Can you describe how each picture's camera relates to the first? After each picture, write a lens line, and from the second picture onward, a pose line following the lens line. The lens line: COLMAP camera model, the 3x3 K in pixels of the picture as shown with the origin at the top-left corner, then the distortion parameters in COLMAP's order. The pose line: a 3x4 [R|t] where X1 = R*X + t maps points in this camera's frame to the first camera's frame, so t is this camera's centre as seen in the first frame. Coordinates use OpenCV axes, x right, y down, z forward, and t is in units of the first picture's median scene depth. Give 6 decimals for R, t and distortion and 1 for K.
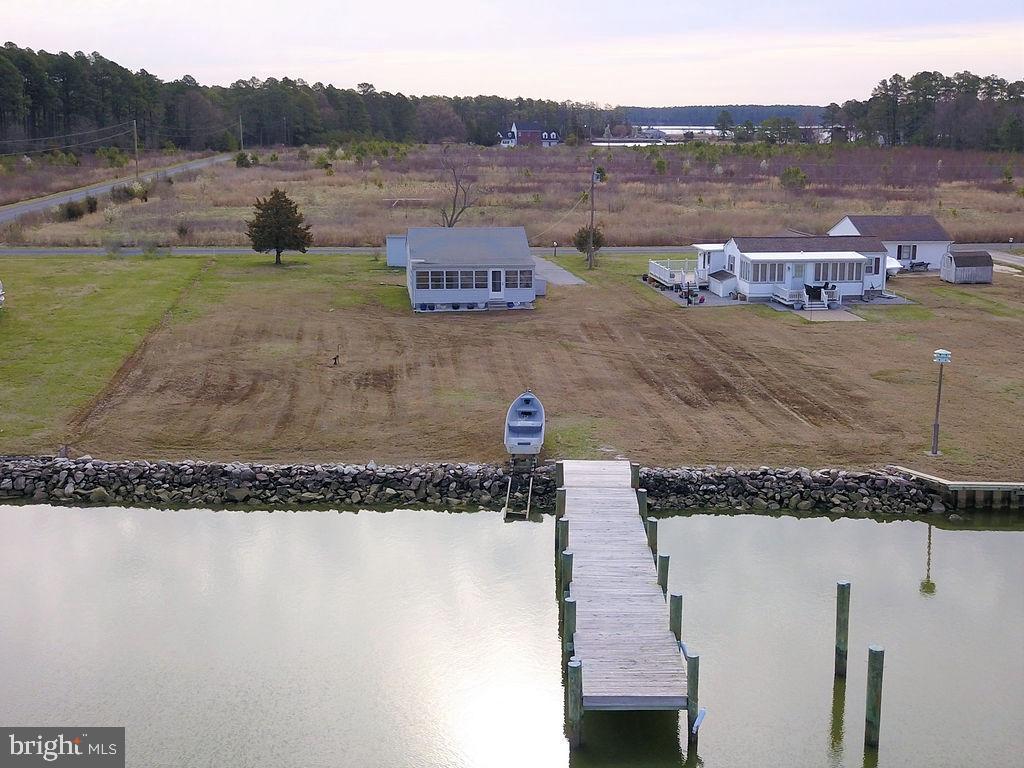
lens RADIAL K [[1153.6, 0, 512.0], [0, 1153.6, 384.0], [0, 0, 1]] dist [0.179382, -0.659310]
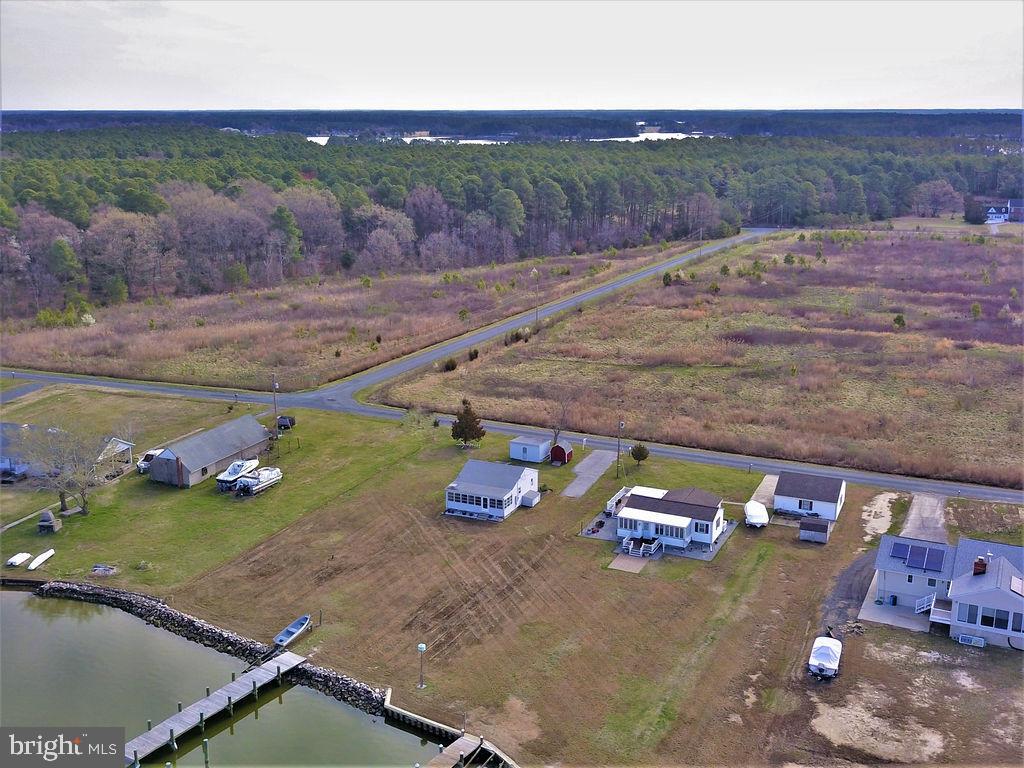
lens RADIAL K [[936.2, 0, 510.1], [0, 936.2, 376.8], [0, 0, 1]] dist [0.016877, -0.029973]
pose [[0.868902, 0.112262, -0.482086, 1.093276], [-0.096535, 0.993673, 0.057402, -0.572722], [0.485480, -0.003338, 0.874241, -0.471700]]
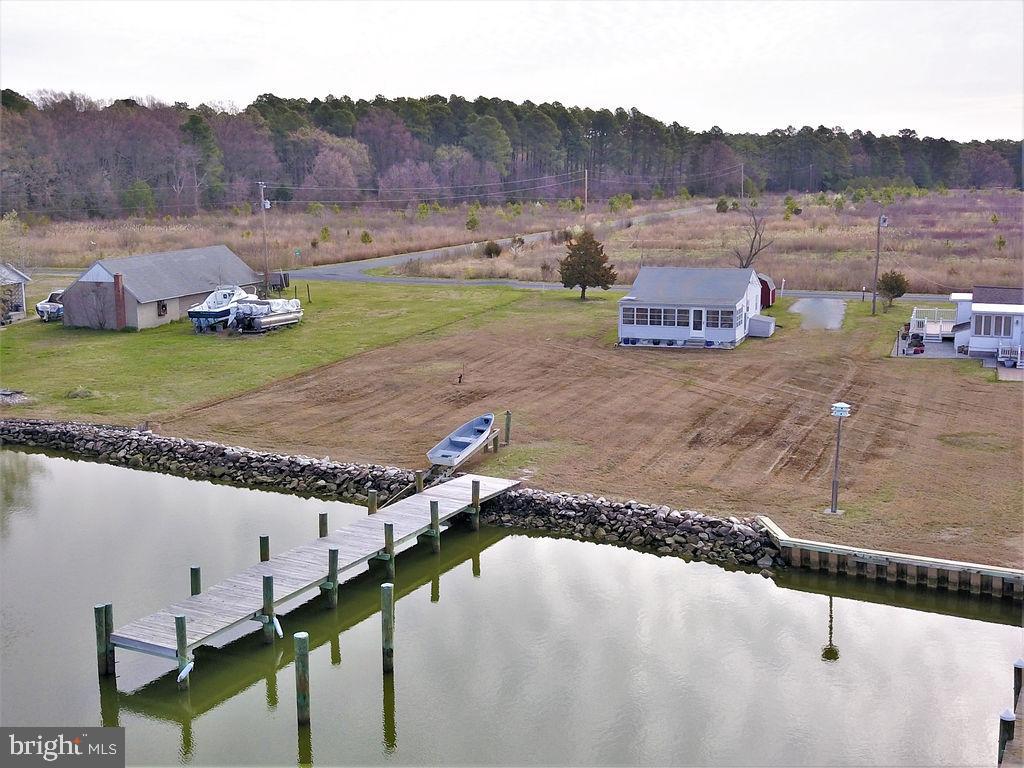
lens RADIAL K [[1085.2, 0, 478.5], [0, 1085.2, 384.6], [0, 0, 1]] dist [0.062308, -0.013515]
pose [[0.897855, 0.075465, -0.433776, 0.355383], [-0.087733, 0.996109, -0.008300, -0.008317], [0.431462, 0.045508, 0.900983, 0.046759]]
